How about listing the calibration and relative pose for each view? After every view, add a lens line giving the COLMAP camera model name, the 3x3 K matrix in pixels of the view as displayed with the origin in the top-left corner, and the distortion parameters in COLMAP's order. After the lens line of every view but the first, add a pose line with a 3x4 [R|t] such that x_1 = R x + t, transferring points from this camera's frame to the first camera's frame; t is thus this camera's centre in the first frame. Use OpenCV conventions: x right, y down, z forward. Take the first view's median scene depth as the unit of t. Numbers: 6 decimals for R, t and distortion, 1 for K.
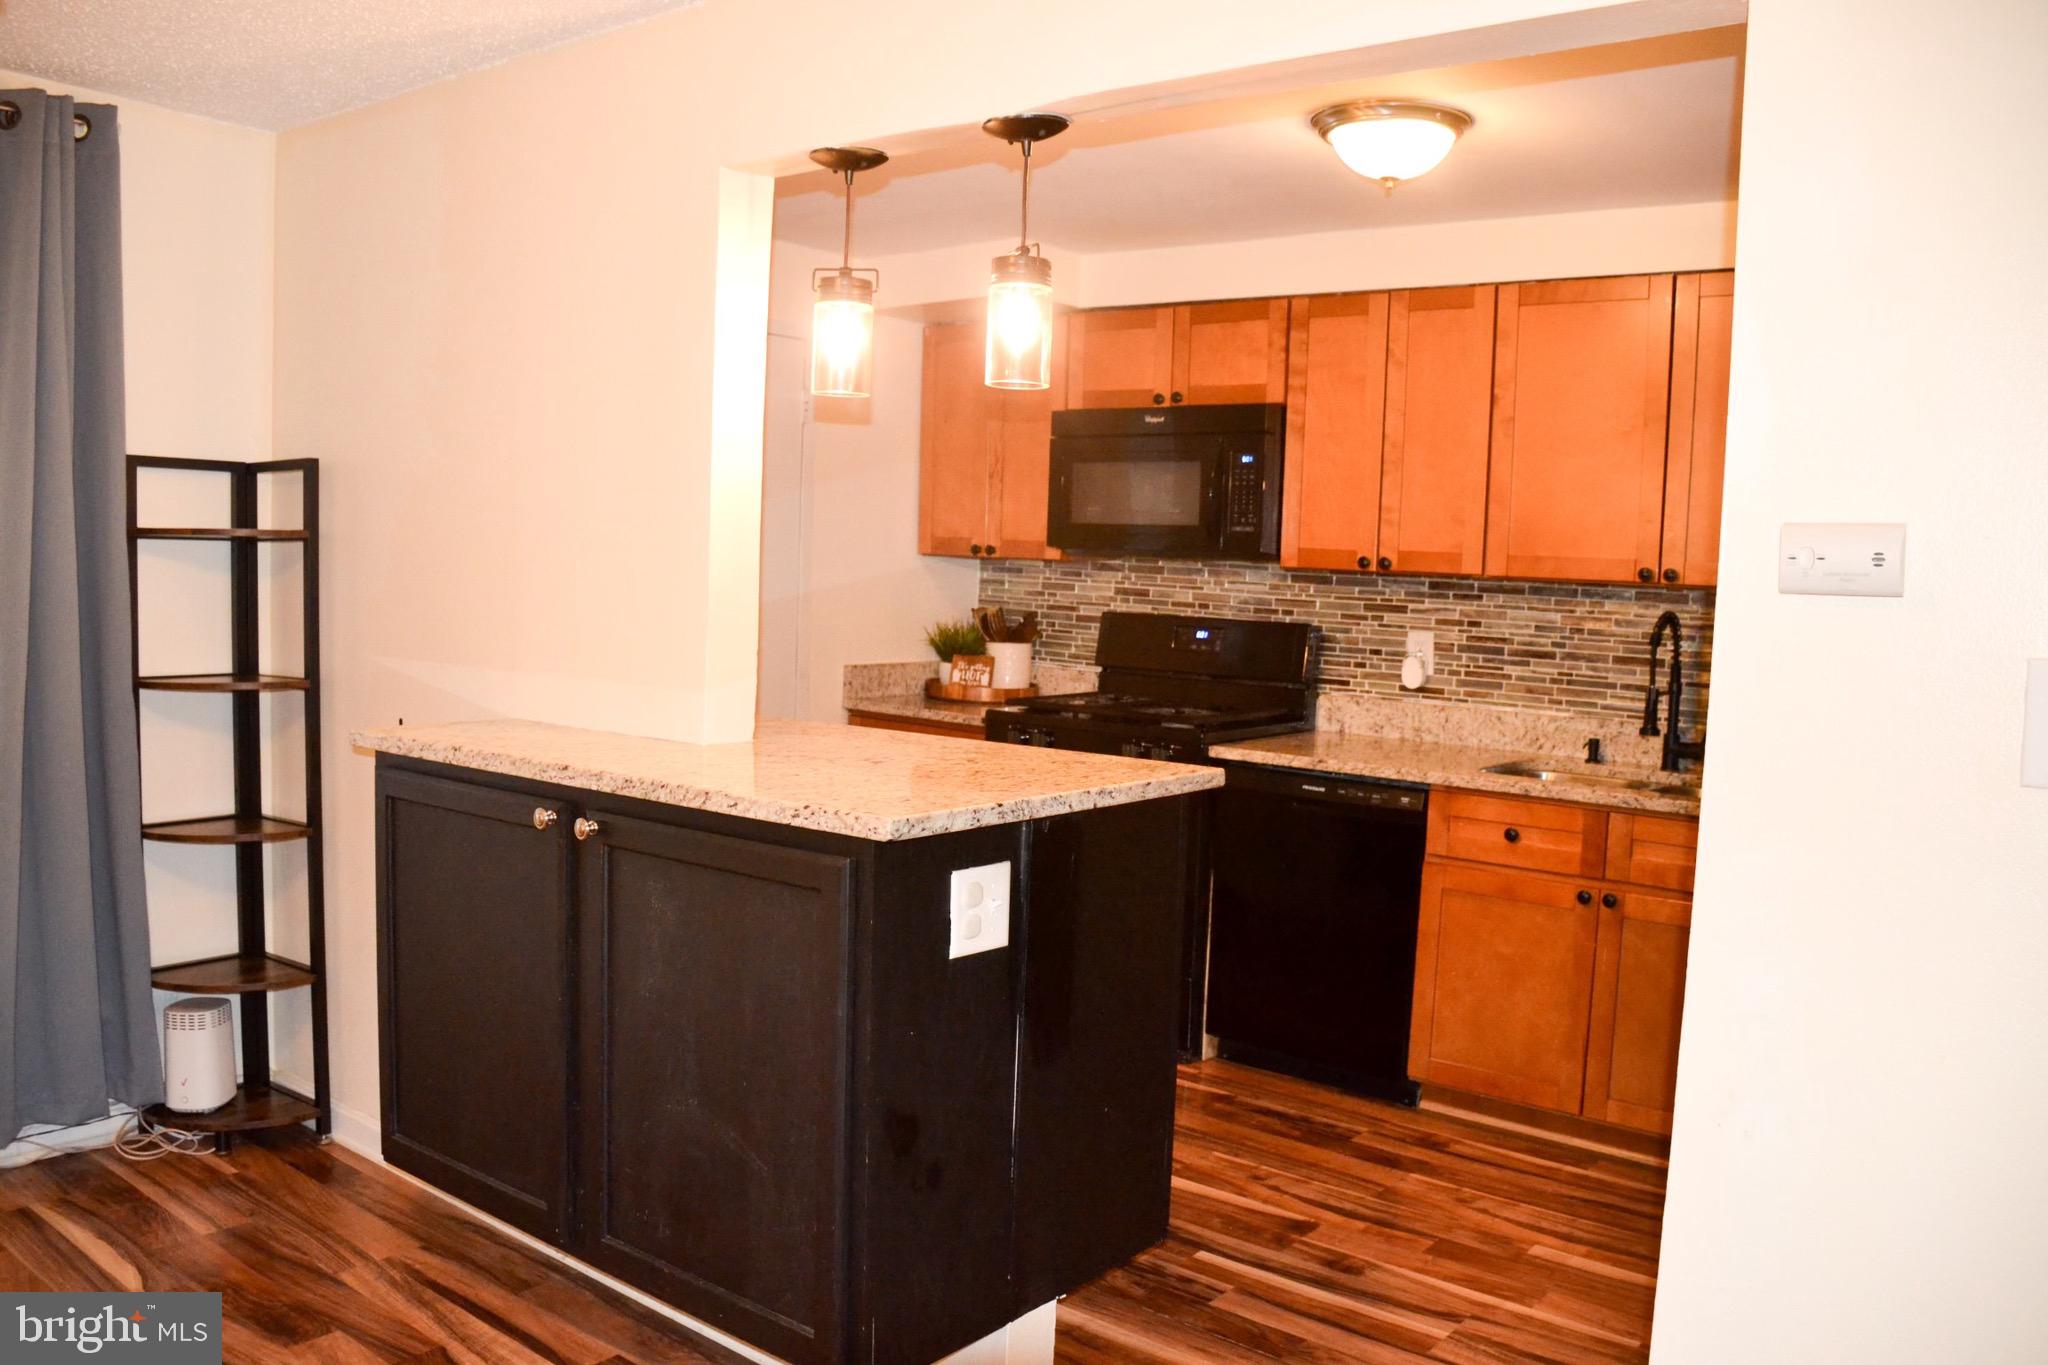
lens RADIAL K [[1608.2, 0, 1029.0], [0, 1608.2, 677.3], [0, 0, 1]] dist [-0.119197, 0.021463]
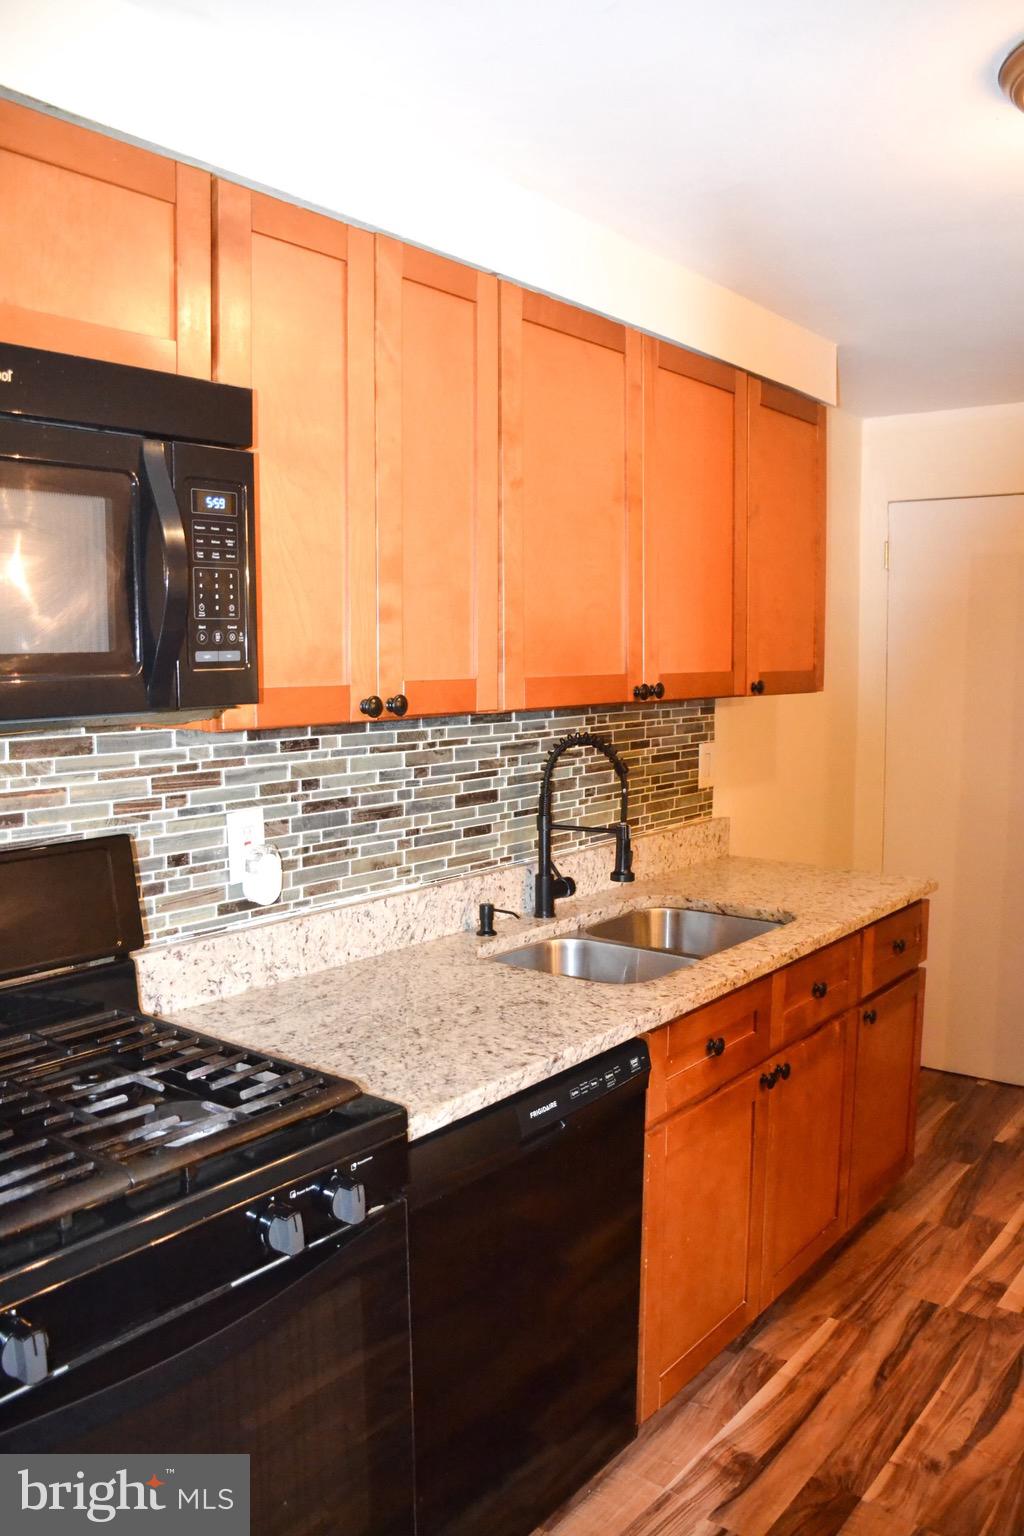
lens RADIAL K [[1206.2, 0, 512.4], [0, 1206.2, 767.2], [0, 0, 1]] dist [-0.119197, 0.021463]
pose [[0.002449, -0.133933, 0.990987, -0.208020], [0.079839, 0.987853, 0.133312, -0.099509], [-0.996805, 0.078793, 0.013112, 0.908868]]
